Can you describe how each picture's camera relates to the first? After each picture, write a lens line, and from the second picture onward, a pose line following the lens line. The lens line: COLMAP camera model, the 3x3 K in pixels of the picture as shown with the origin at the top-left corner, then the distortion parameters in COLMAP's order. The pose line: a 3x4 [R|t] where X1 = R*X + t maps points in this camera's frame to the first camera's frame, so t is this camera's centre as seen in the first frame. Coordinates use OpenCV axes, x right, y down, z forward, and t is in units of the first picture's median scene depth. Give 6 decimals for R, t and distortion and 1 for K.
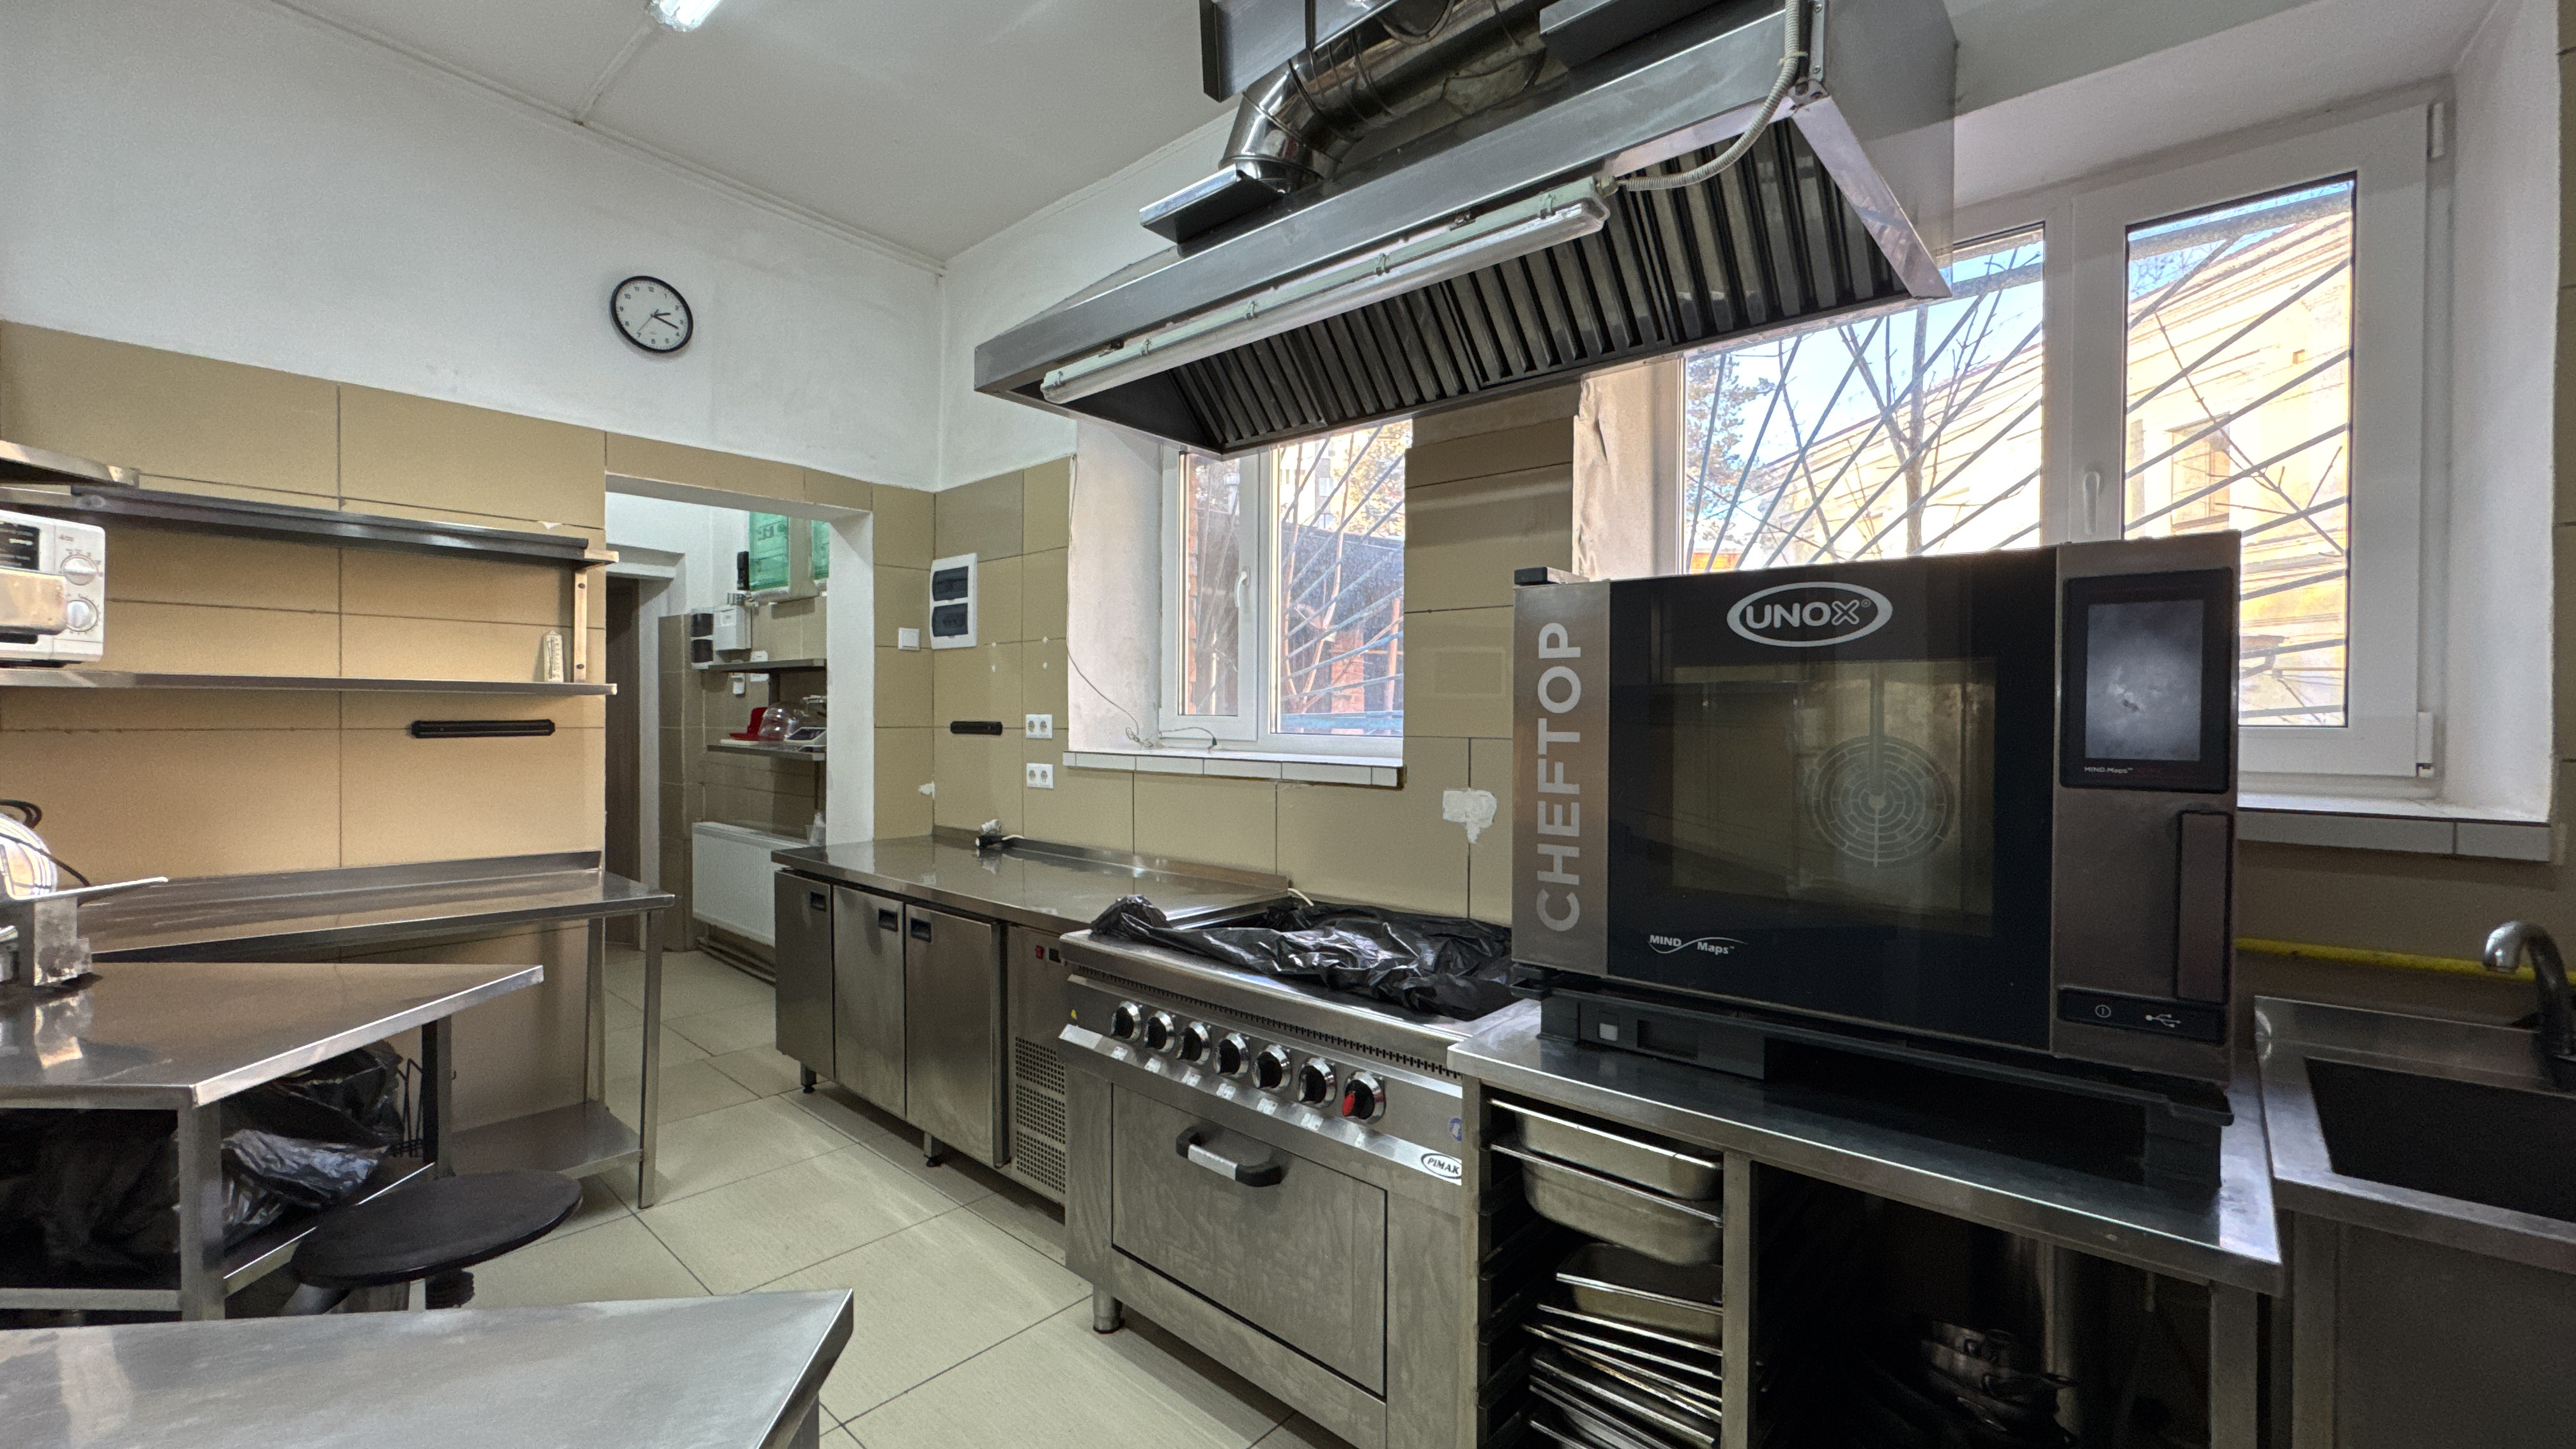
lens RADIAL K [[1023.4, 0, 1291.9], [0, 1023.4, 725.4], [0, 0, 1]] dist [-0.001714, -0.000371]
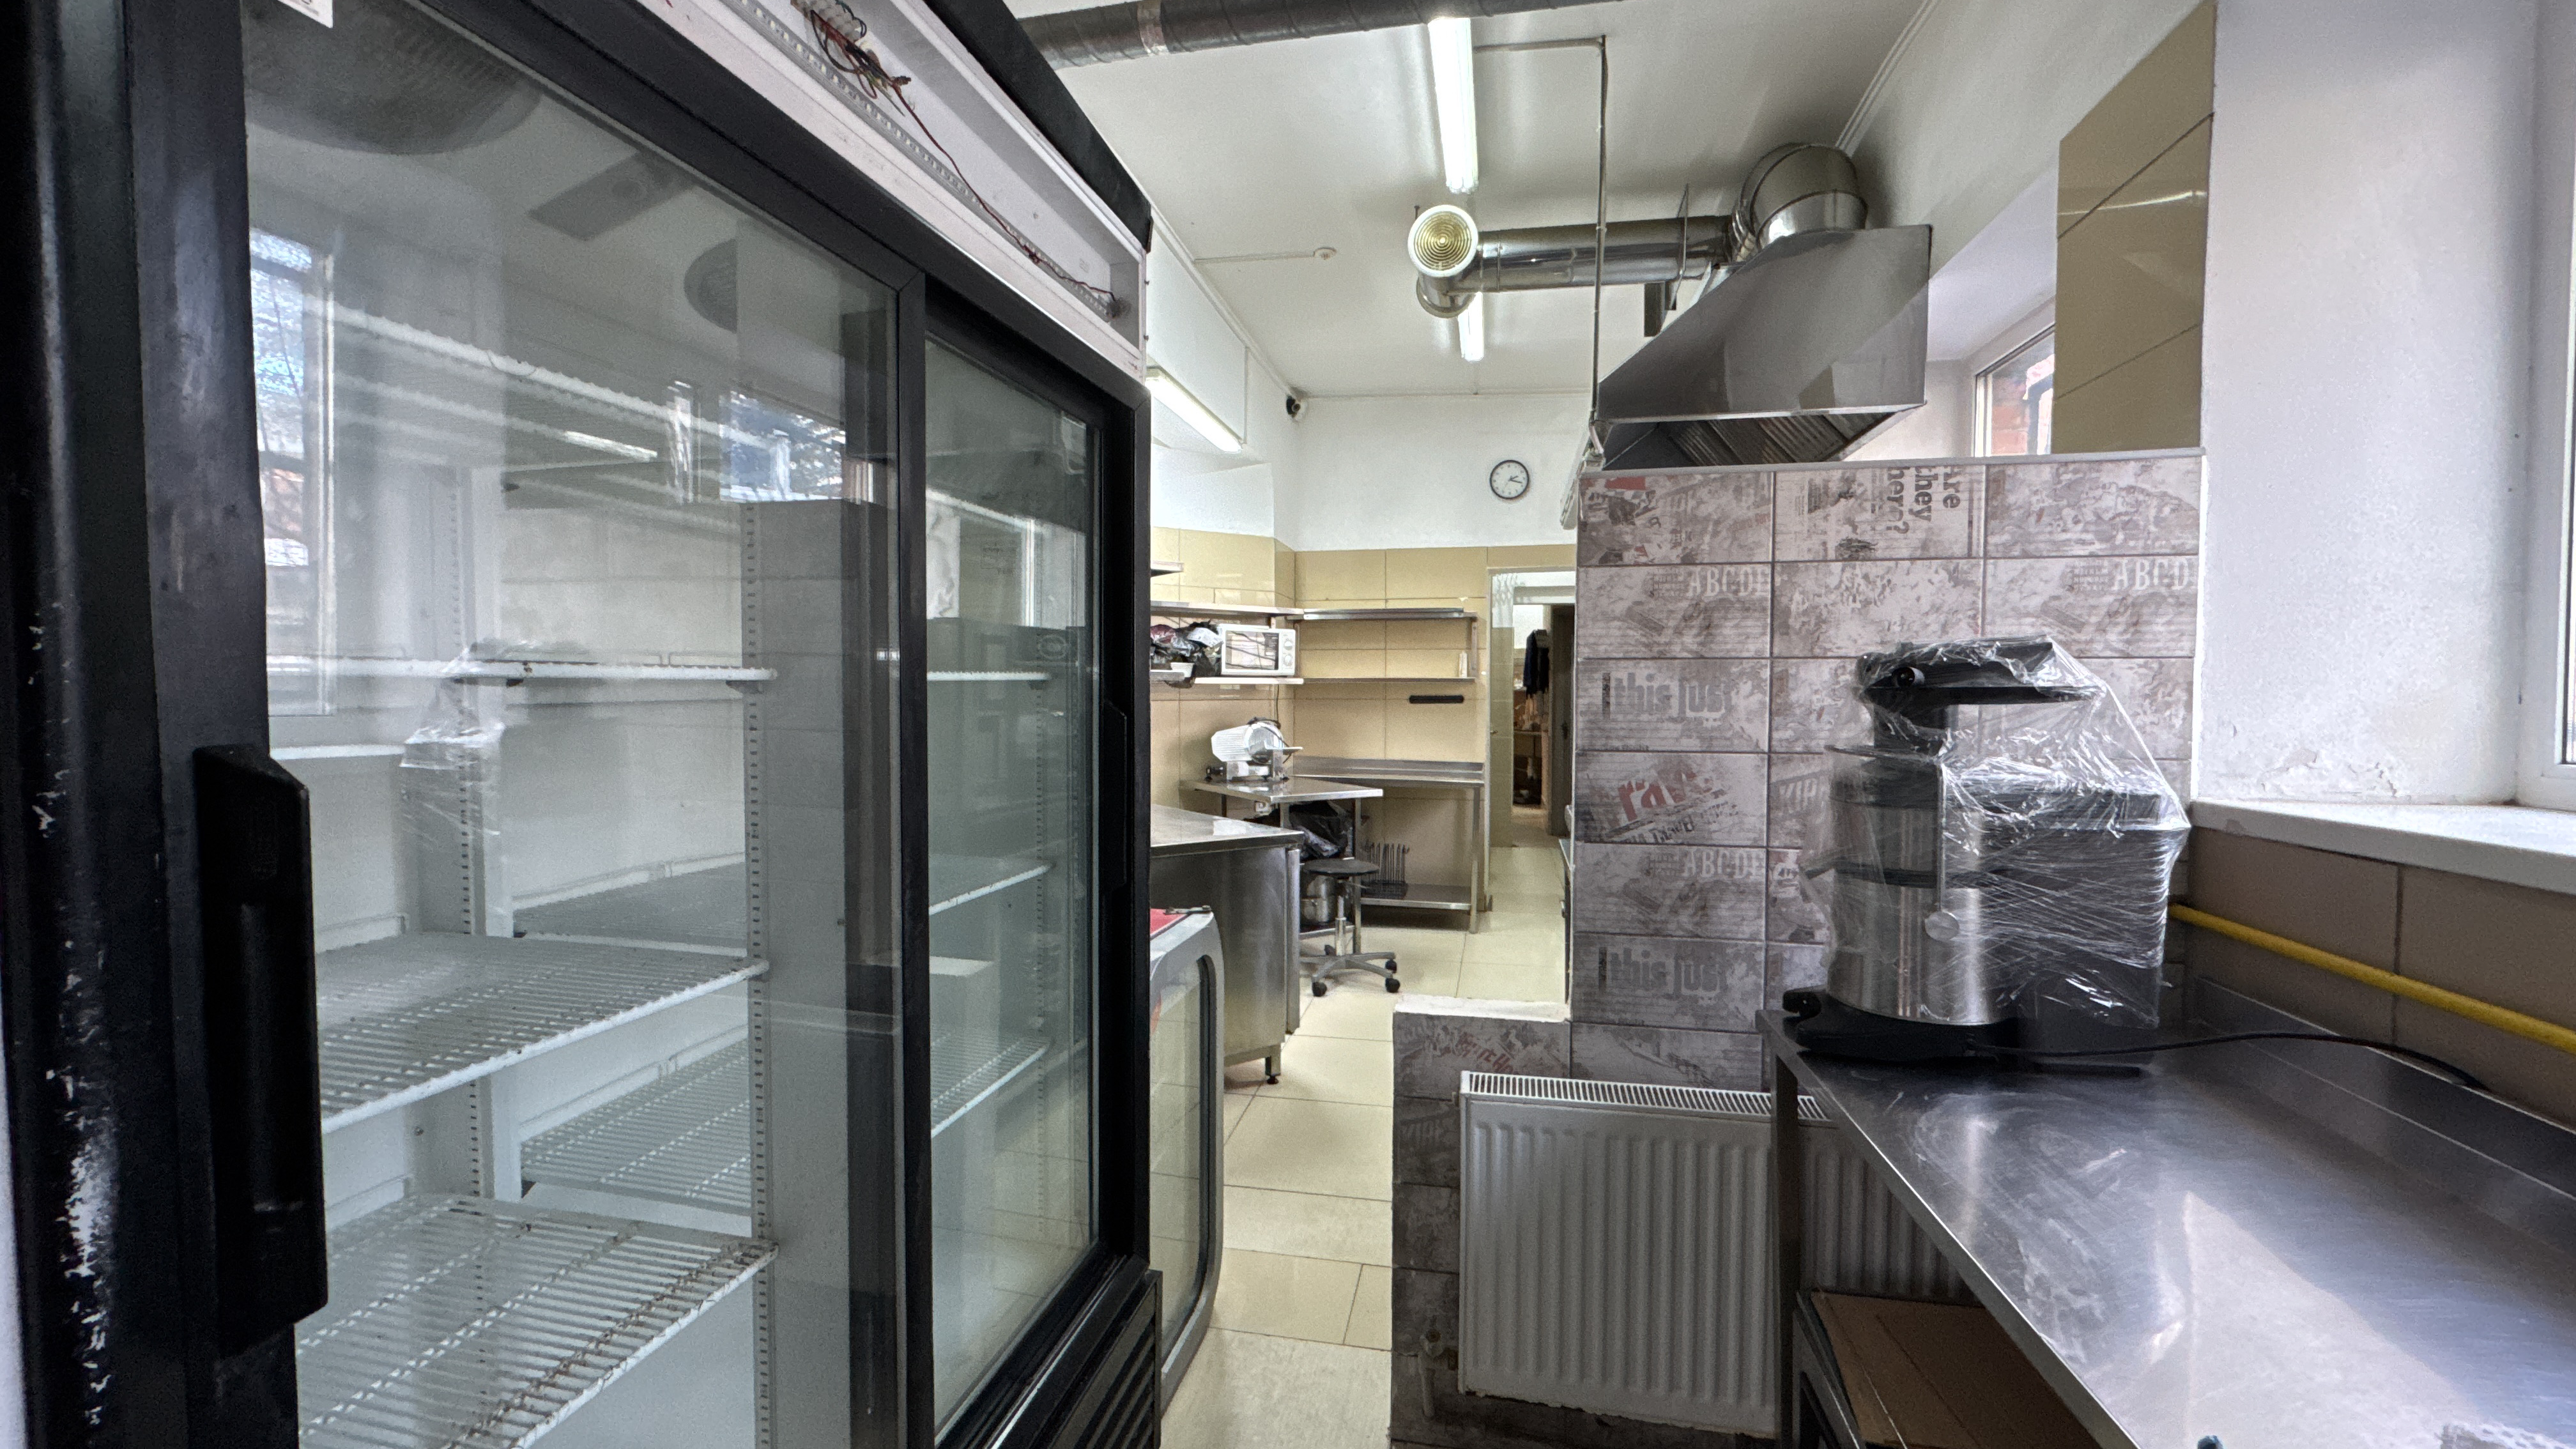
lens RADIAL K [[1023.4, 0, 1291.9], [0, 1023.4, 725.4], [0, 0, 1]] dist [-0.001714, -0.000371]
pose [[0.500438, 0.025484, -0.865397, 0.912733], [-0.008316, 0.999662, 0.024629, 0.007032], [0.865733, -0.005129, 0.500480, -0.323036]]
